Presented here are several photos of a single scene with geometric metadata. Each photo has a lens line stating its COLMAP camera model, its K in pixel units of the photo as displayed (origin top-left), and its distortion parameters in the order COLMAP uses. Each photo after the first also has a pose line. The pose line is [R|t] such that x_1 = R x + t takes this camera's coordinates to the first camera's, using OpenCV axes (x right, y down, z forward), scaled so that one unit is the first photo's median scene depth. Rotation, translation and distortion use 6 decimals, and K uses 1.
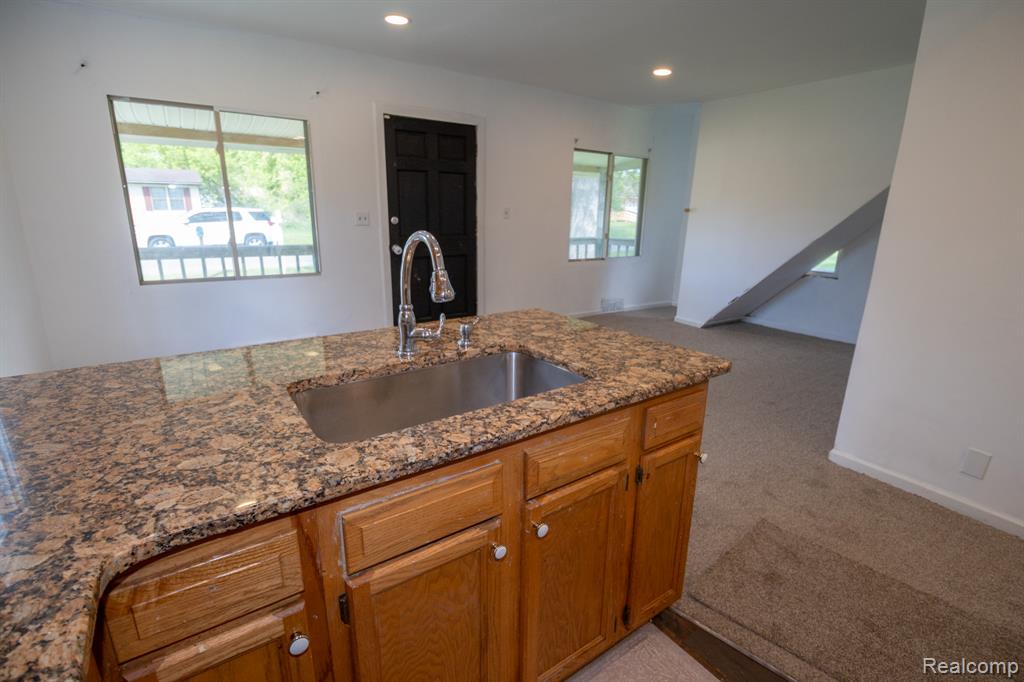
lens RADIAL K [[480.9, 0, 506.1], [0, 480.9, 339.8], [0, 0, 1]] dist [-0.008796, -0.000731]
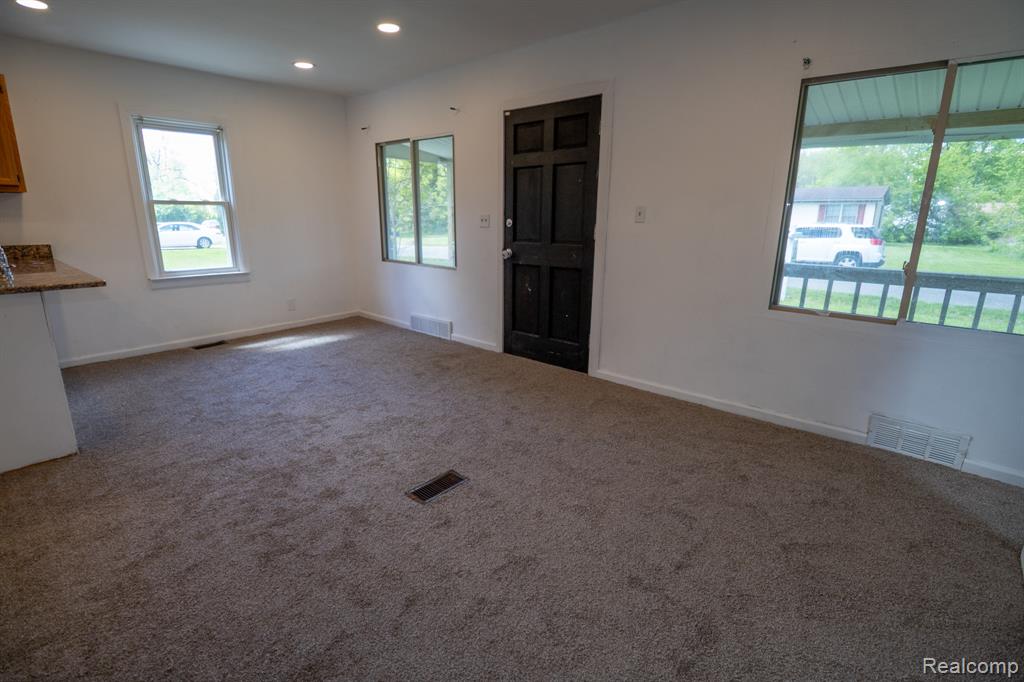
lens RADIAL K [[480.9, 0, 506.8], [0, 480.9, 338.2], [0, 0, 1]] dist [-0.008796, -0.000731]
pose [[0.256447, 0.222598, -0.940577, 0.738811], [-0.260801, 0.952962, 0.154422, -0.187860], [0.930708, 0.205702, 0.302438, 0.802409]]
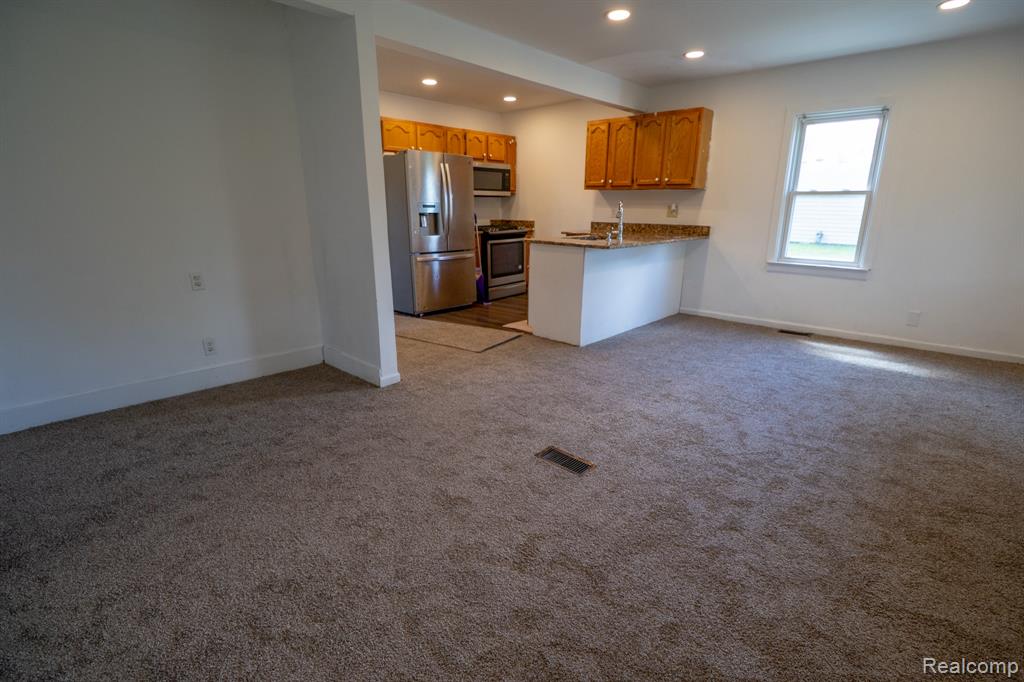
lens RADIAL K [[480.9, 0, 515.3], [0, 480.9, 341.7], [0, 0, 1]] dist [-0.008796, -0.000731]
pose [[-0.973193, 0.039849, -0.226512, 0.408635], [-0.083768, 0.855811, 0.510460, -0.337139], [0.214193, 0.515751, -0.829532, 1.343557]]
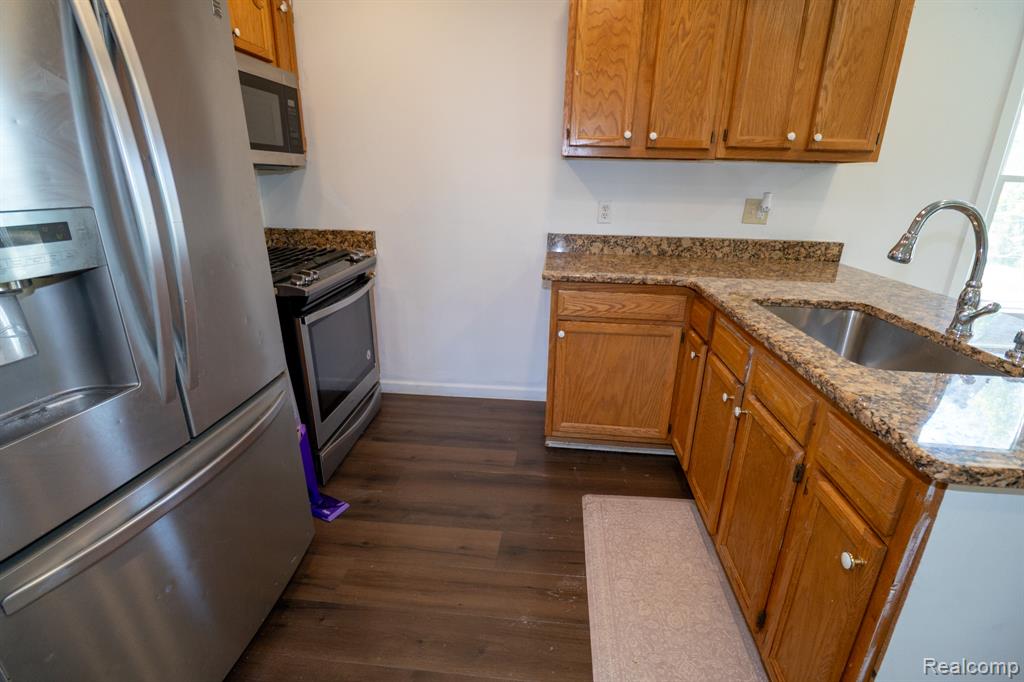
lens RADIAL K [[480.9, 0, 512.2], [0, 480.9, 338.4], [0, 0, 1]] dist [-0.008796, -0.000731]
pose [[-0.645633, 0.213302, -0.733253, 0.345728], [-0.231912, 0.860082, 0.454396, -0.060196], [0.727582, 0.463423, -0.505830, 0.270829]]
